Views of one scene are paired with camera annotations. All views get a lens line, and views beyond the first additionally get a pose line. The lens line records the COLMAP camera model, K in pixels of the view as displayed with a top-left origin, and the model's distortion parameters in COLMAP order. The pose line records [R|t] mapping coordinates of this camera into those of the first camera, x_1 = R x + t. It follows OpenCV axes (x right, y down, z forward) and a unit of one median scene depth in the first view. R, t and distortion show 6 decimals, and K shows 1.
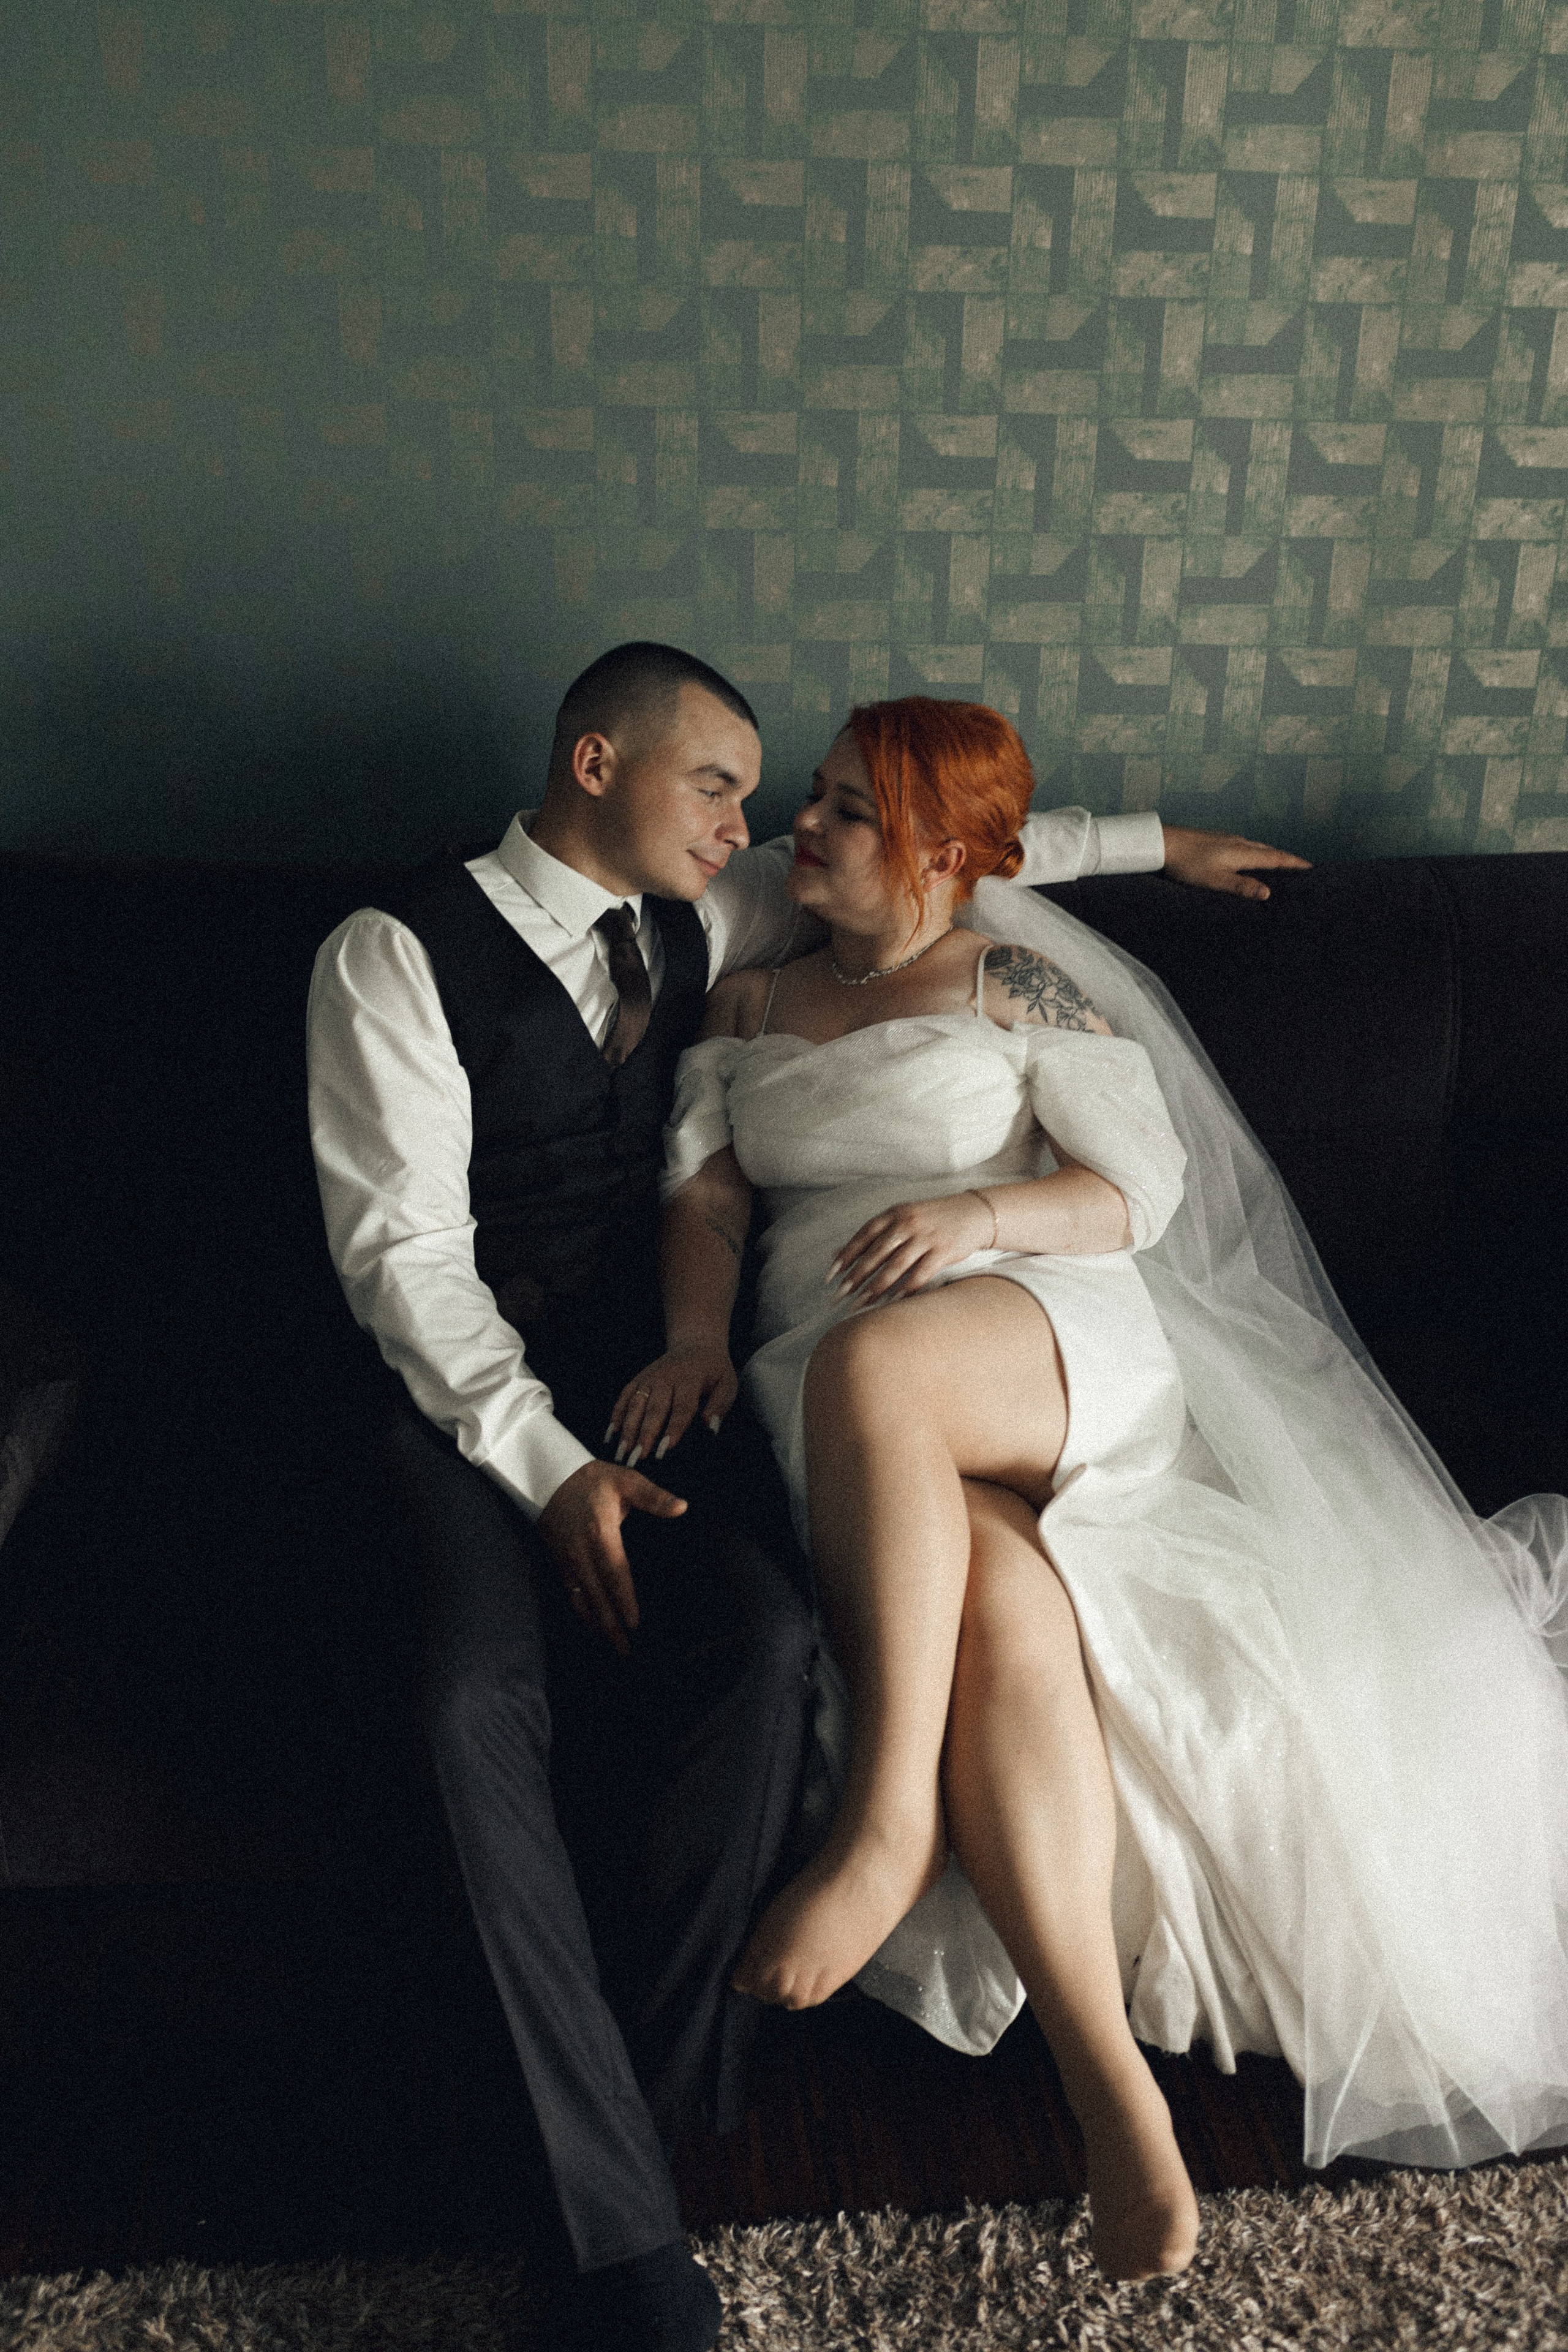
lens RADIAL K [[2257.3, 0, 788.7], [0, 2257.3, 1177.2], [0, 0, 1]] dist [0.006451, 0.000000]
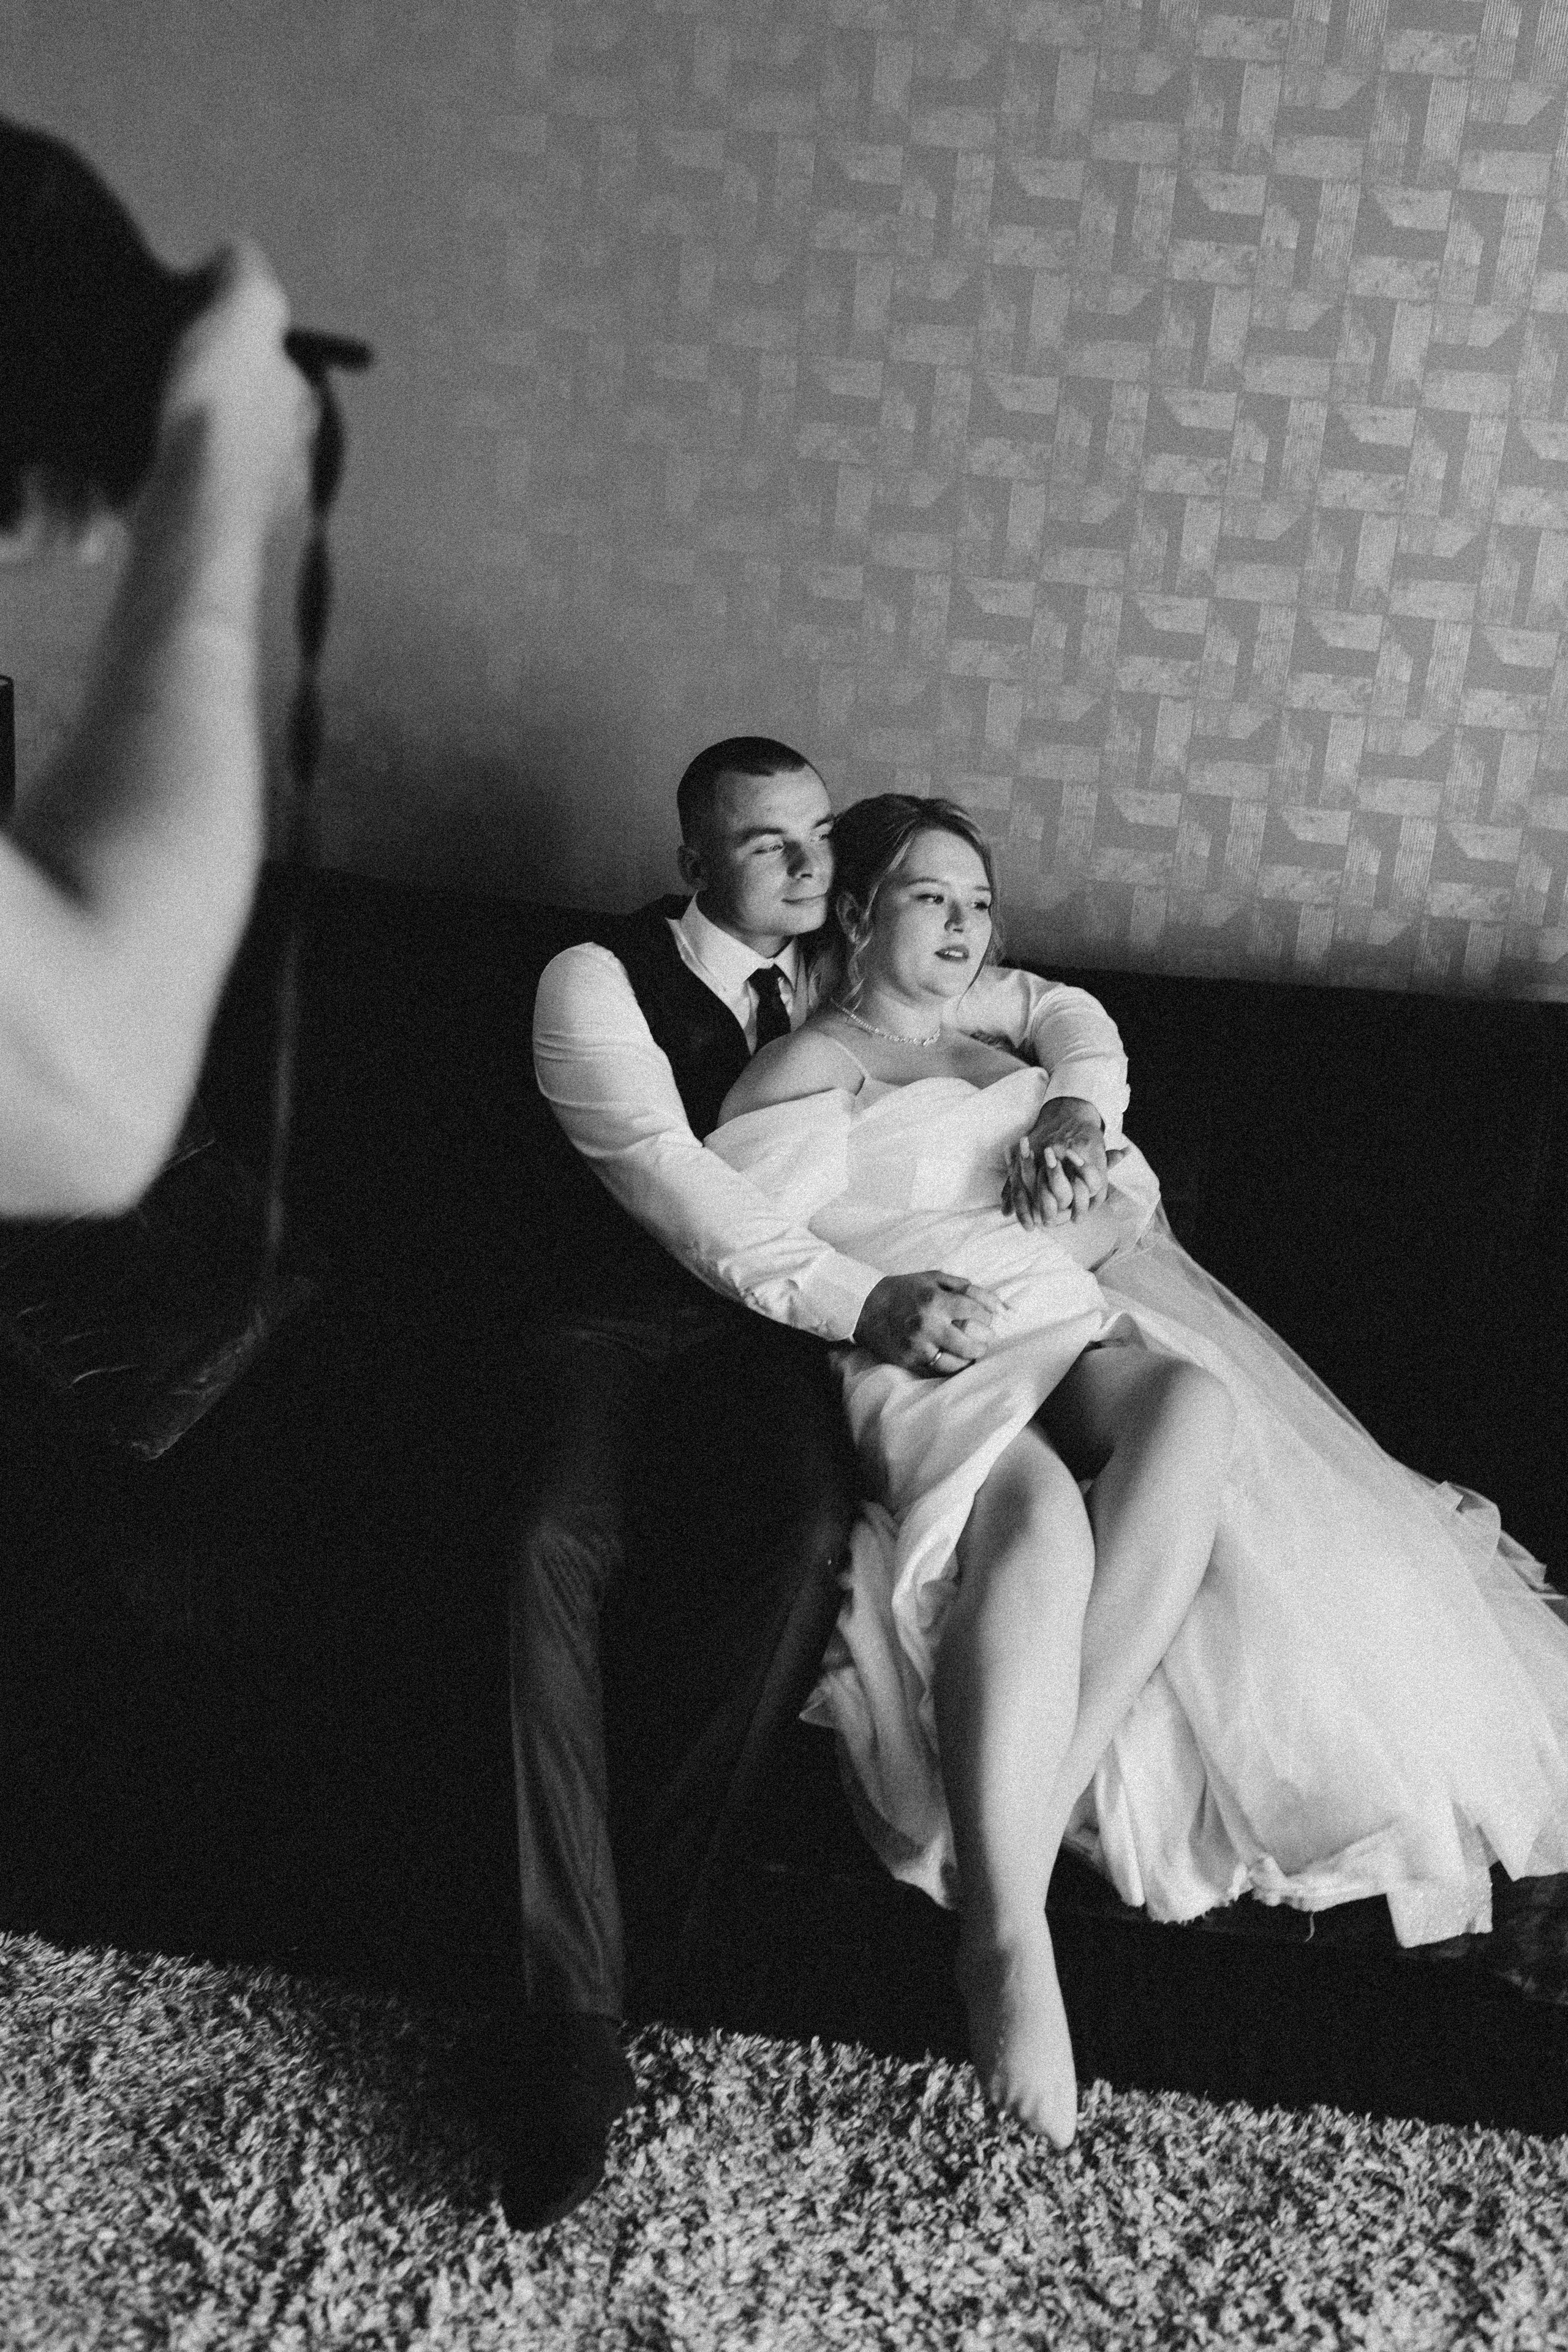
lens RADIAL K [[2257.3, 0, 779.5], [0, 2257.3, 1174.9], [0, 0, 1]] dist [0.006451, 0.000000]
pose [[0.978247, 0.116133, -0.171888, 0.151833], [-0.134860, 0.985644, -0.101585, 0.141615], [0.157623, 0.122556, 0.979865, -0.190233]]
